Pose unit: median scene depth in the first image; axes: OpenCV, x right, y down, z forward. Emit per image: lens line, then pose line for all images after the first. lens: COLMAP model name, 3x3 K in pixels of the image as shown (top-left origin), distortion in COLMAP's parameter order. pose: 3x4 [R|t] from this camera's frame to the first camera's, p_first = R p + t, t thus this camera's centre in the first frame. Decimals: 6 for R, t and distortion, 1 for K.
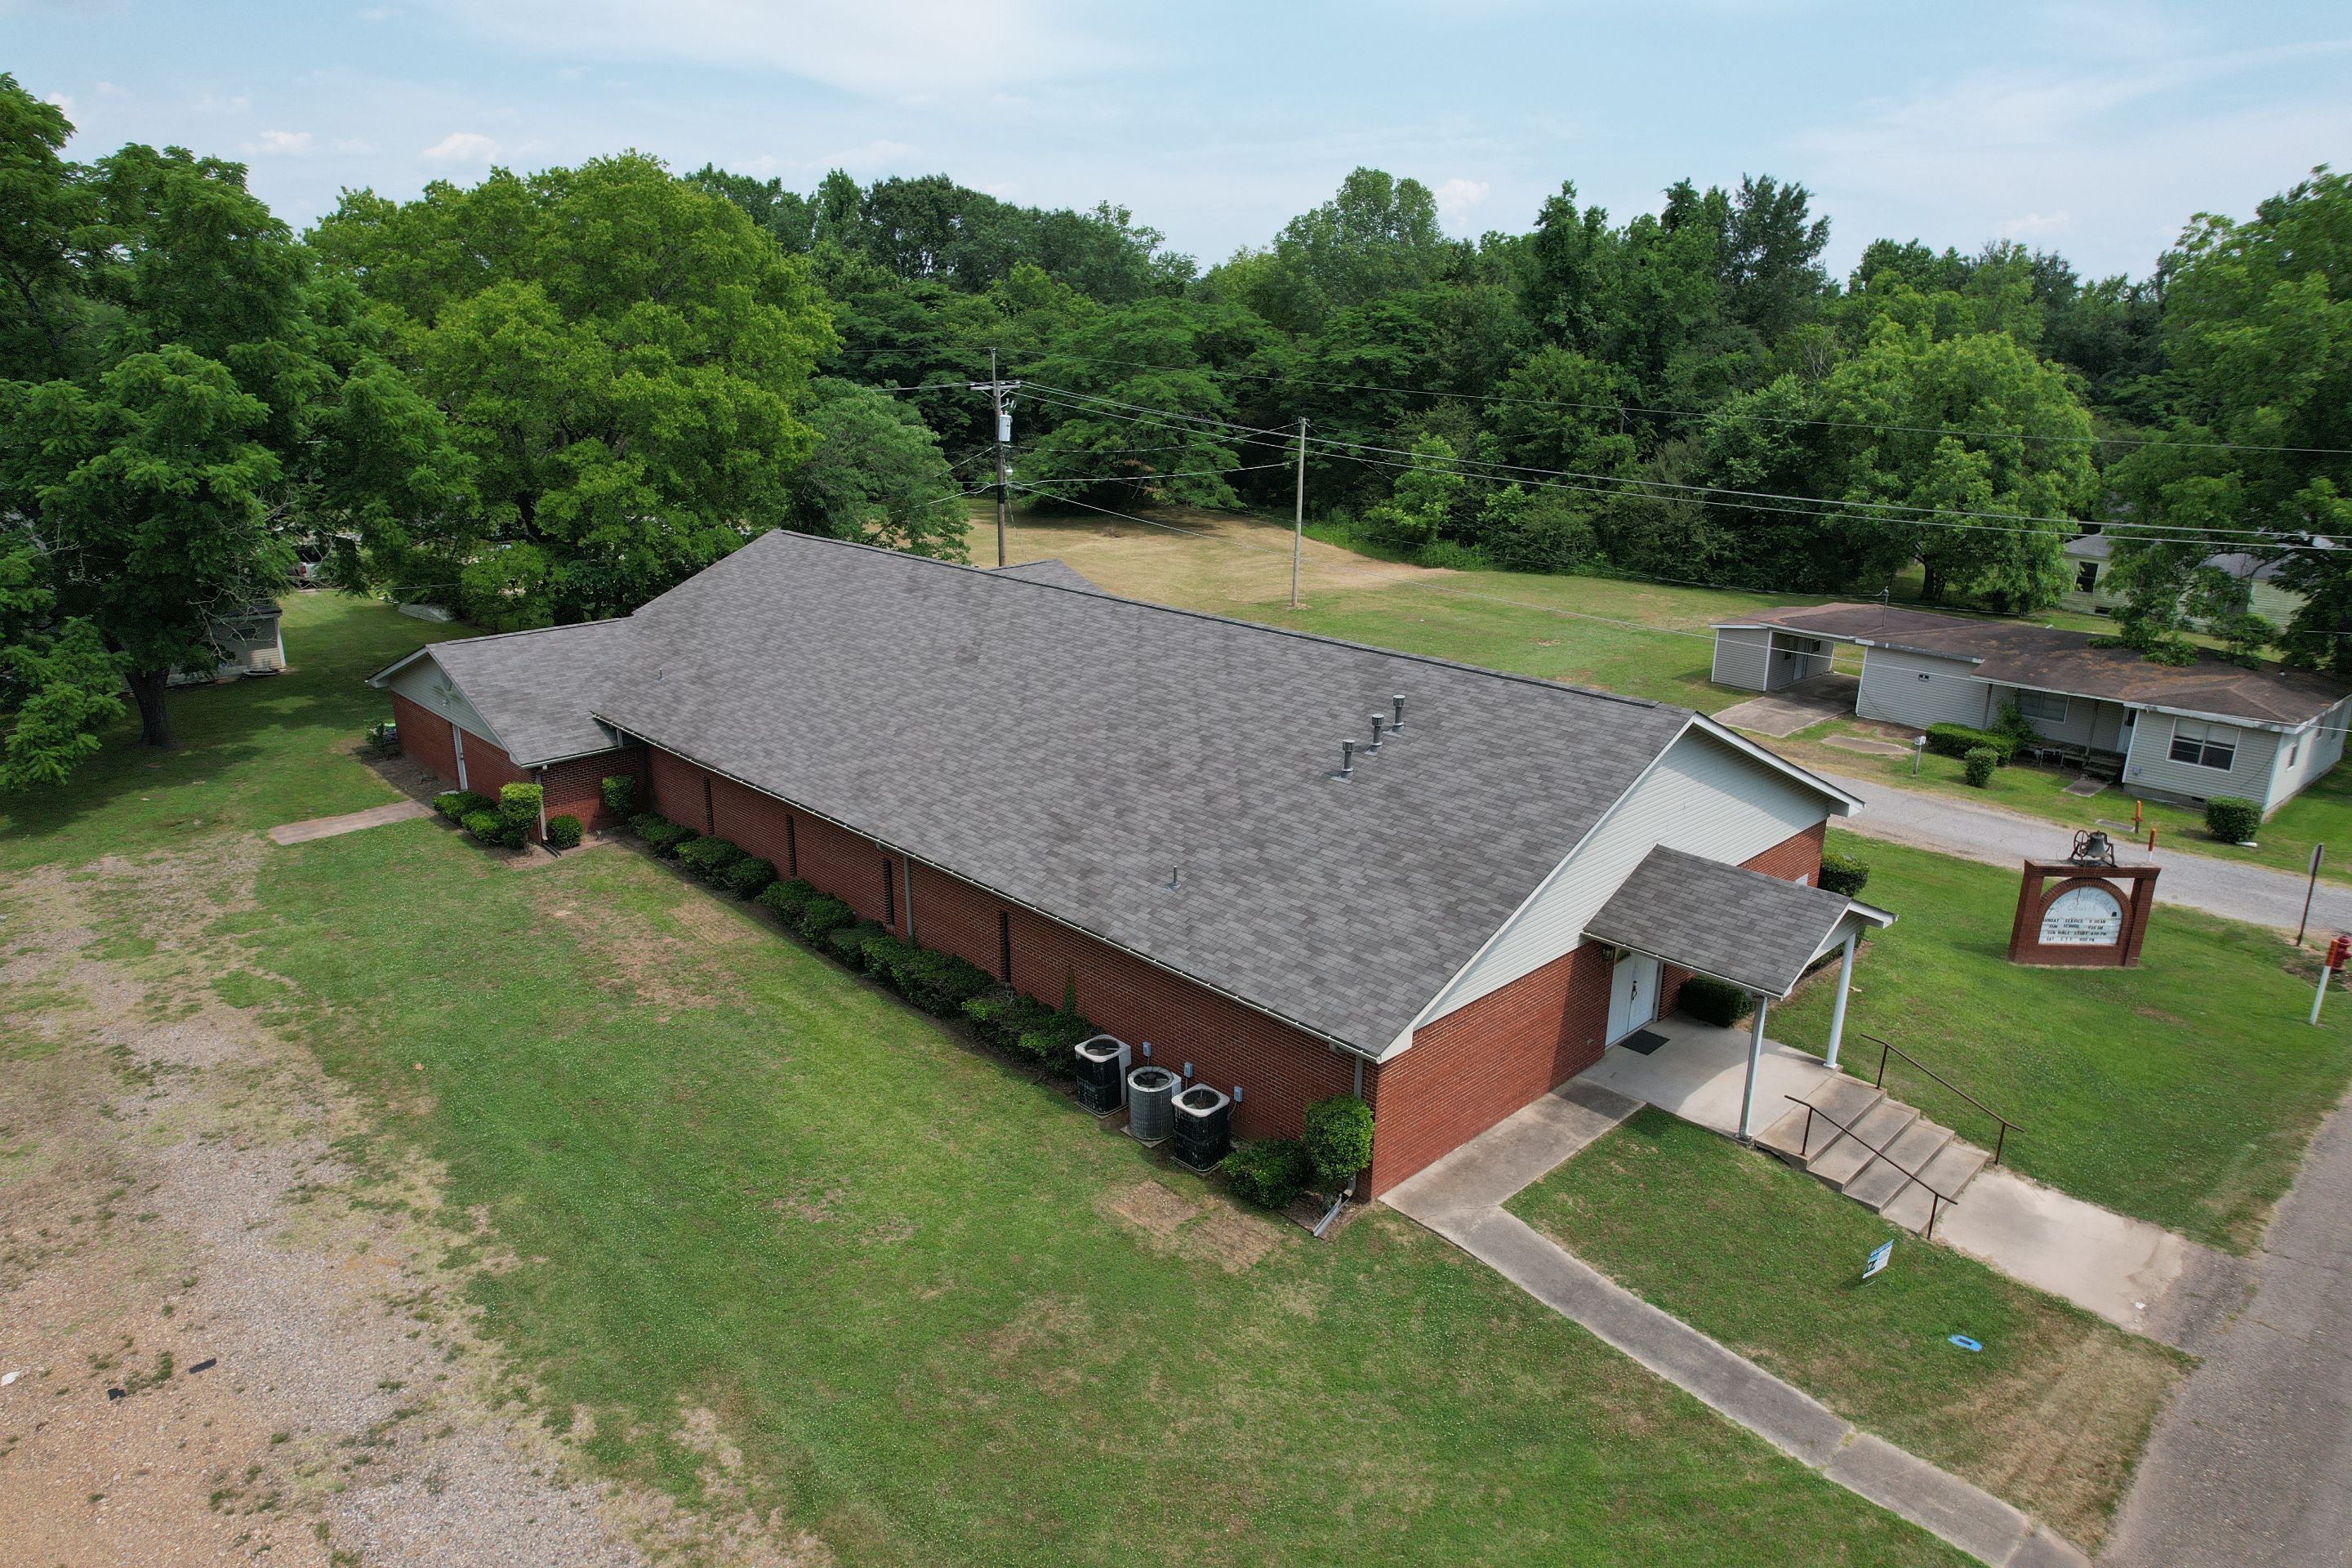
lens RADIAL K [[1508.3, 0, 1184.4], [0, 1508.3, 781.6], [0, 0, 1]] dist [-0.084711, 0.081242]
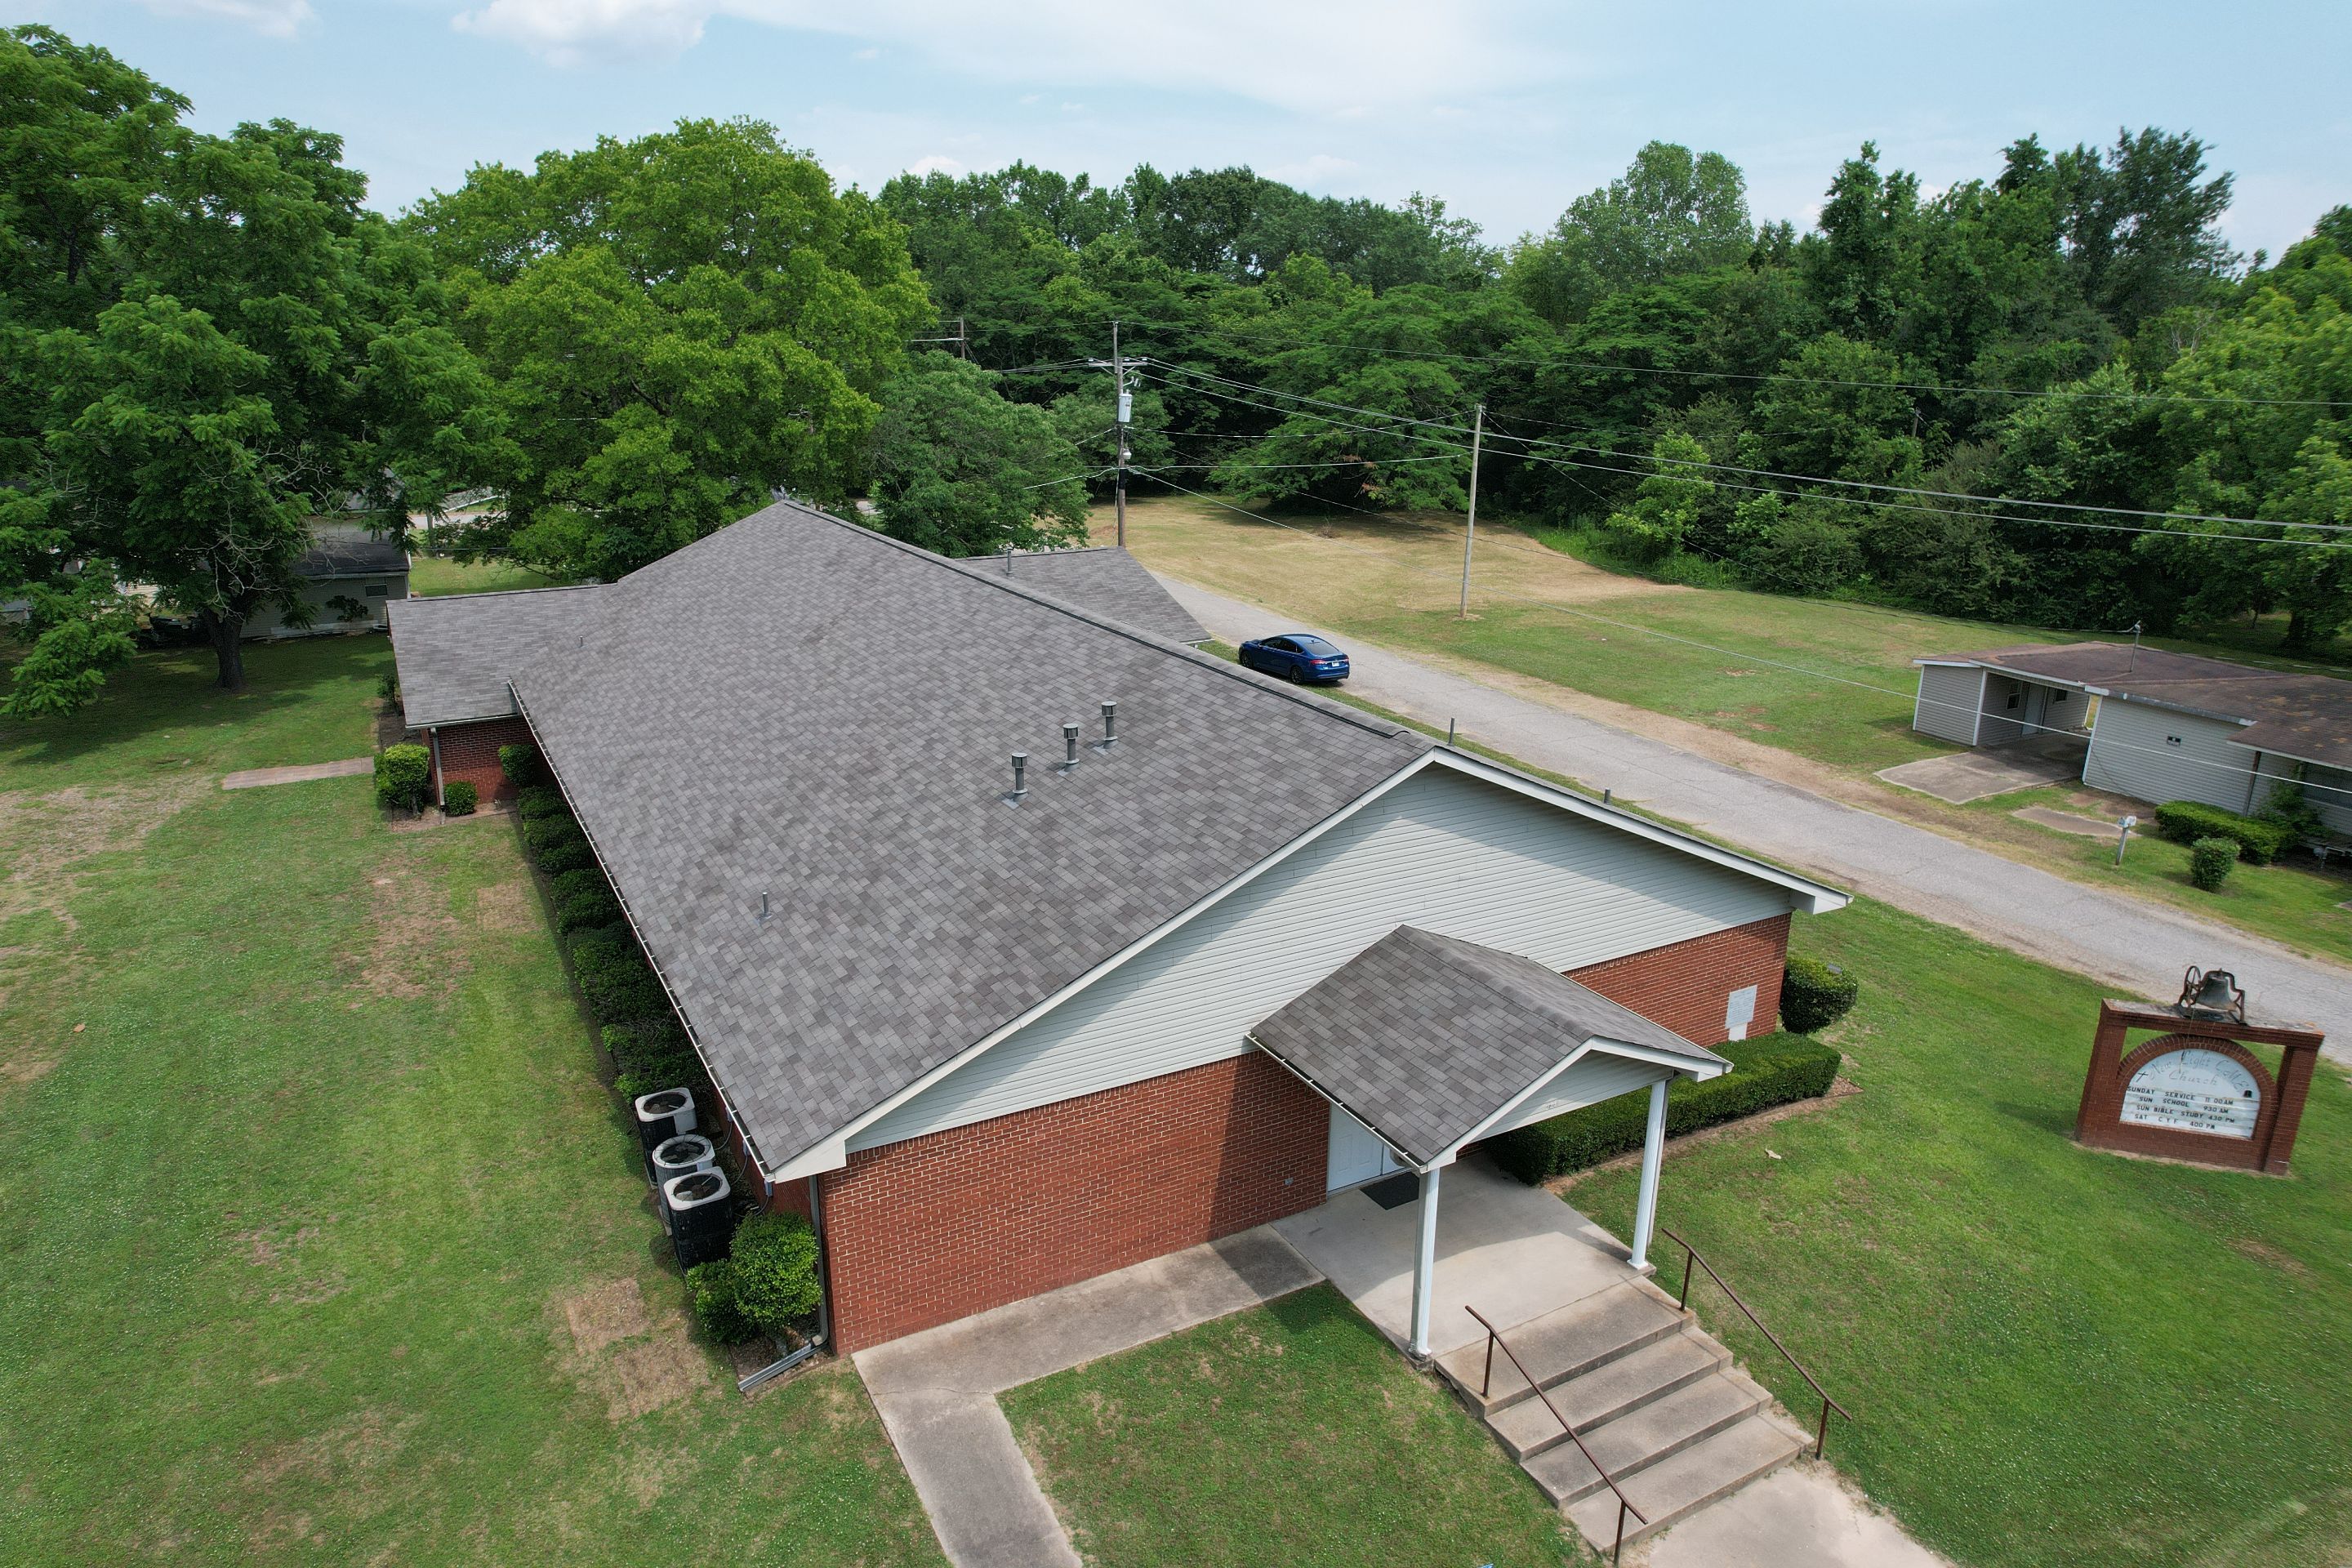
lens RADIAL K [[1508.3, 0, 1184.4], [0, 1508.3, 781.6], [0, 0, 1]] dist [-0.084711, 0.081242]
pose [[0.964275, 0.075388, -0.253949, 0.221107], [-0.077451, 0.996994, 0.001879, -0.011979], [0.253328, 0.017857, 0.967216, 0.148080]]
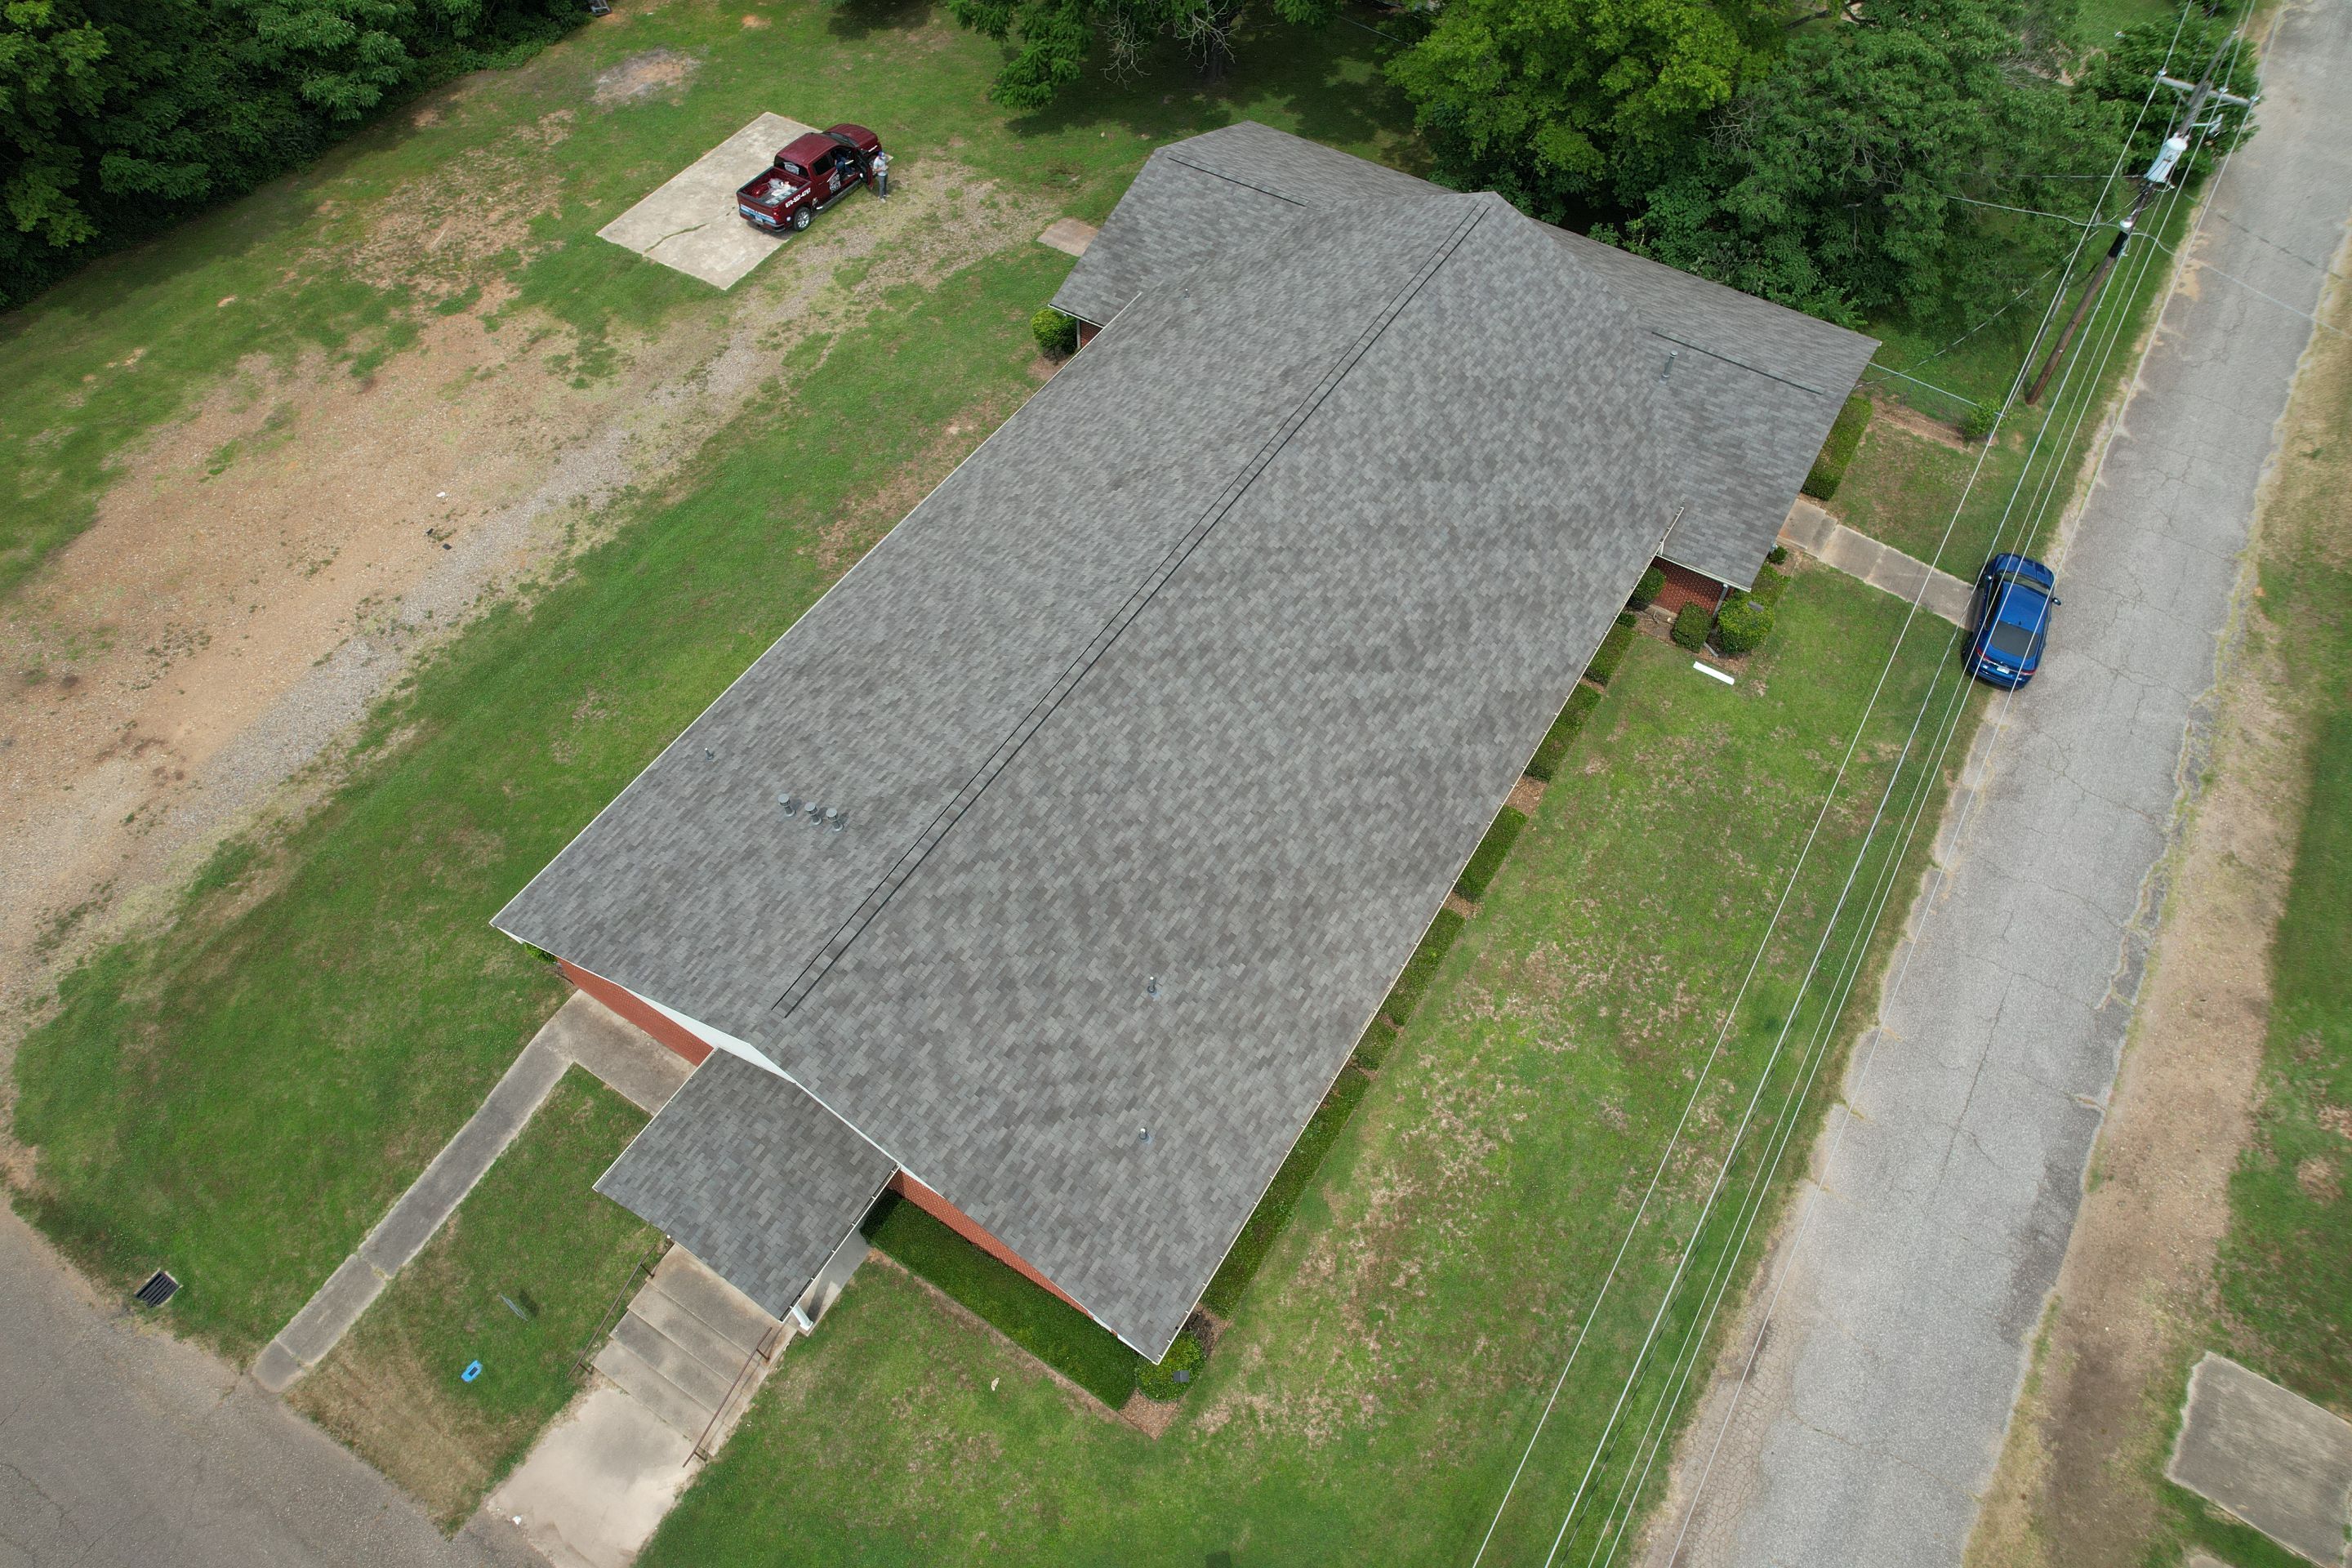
lens RADIAL K [[1508.3, 0, 1184.4], [0, 1508.3, 781.6], [0, 0, 1]] dist [-0.084711, 0.081242]
pose [[0.234639, 0.785741, -0.572325, 0.464148], [-0.290035, 0.618533, 0.730272, -0.539380], [0.927806, -0.005356, 0.373024, 0.482610]]
